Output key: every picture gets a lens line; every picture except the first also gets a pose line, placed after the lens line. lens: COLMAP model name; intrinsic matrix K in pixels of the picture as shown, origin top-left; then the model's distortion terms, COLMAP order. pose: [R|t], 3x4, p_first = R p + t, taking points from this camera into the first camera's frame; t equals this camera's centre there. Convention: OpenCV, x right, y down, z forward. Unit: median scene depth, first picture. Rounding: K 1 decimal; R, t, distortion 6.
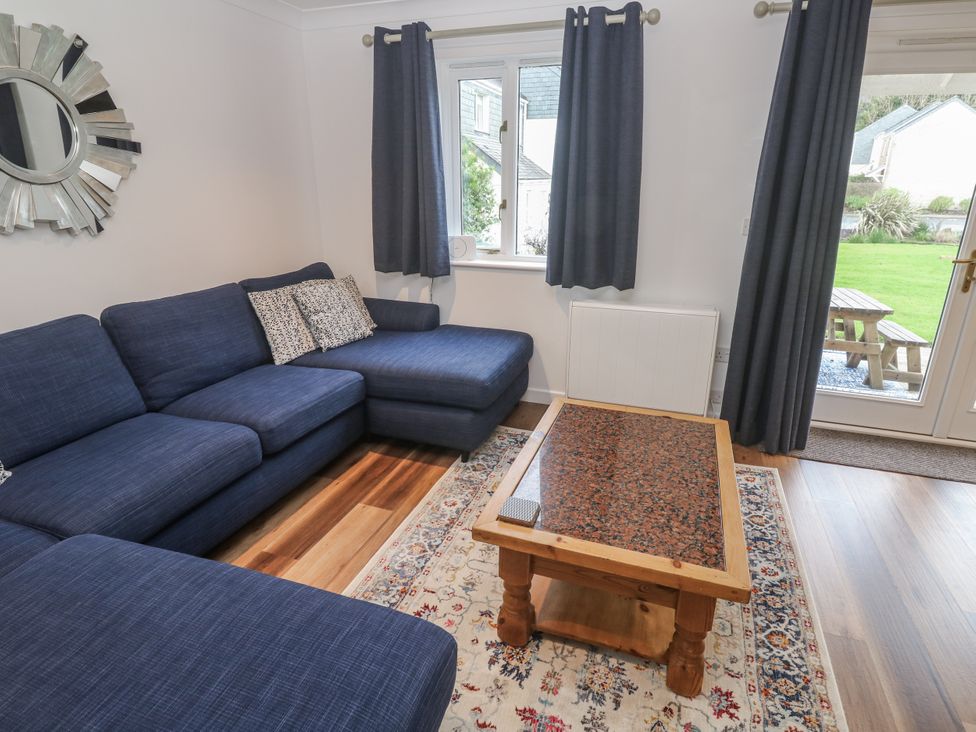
lens RADIAL K [[540.4, 0, 507.1], [0, 540.4, 363.4], [0, 0, 1]] dist [-0.000776, -0.010770]
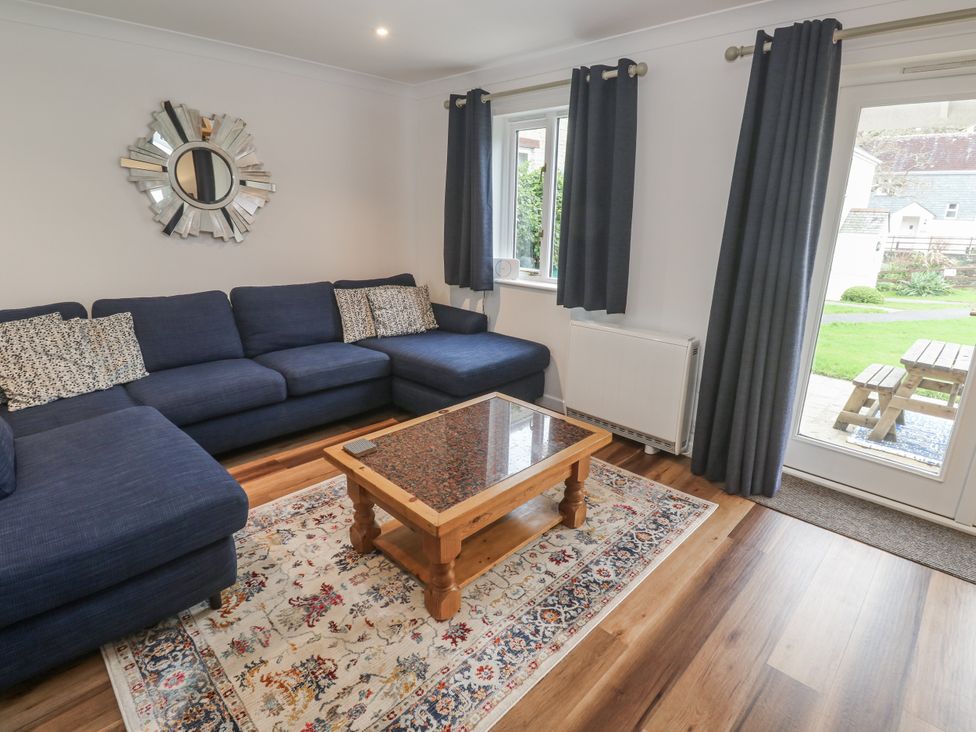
lens RADIAL K [[518.2, 0, 489.3], [0, 518.2, 363.3], [0, 0, 1]] dist [-0.000441, -0.012335]
pose [[0.900793, 0.134274, -0.412968, 0.454801], [-0.153021, 0.988144, -0.012490, 0.014672], [0.406395, 0.074444, 0.910660, -0.046120]]
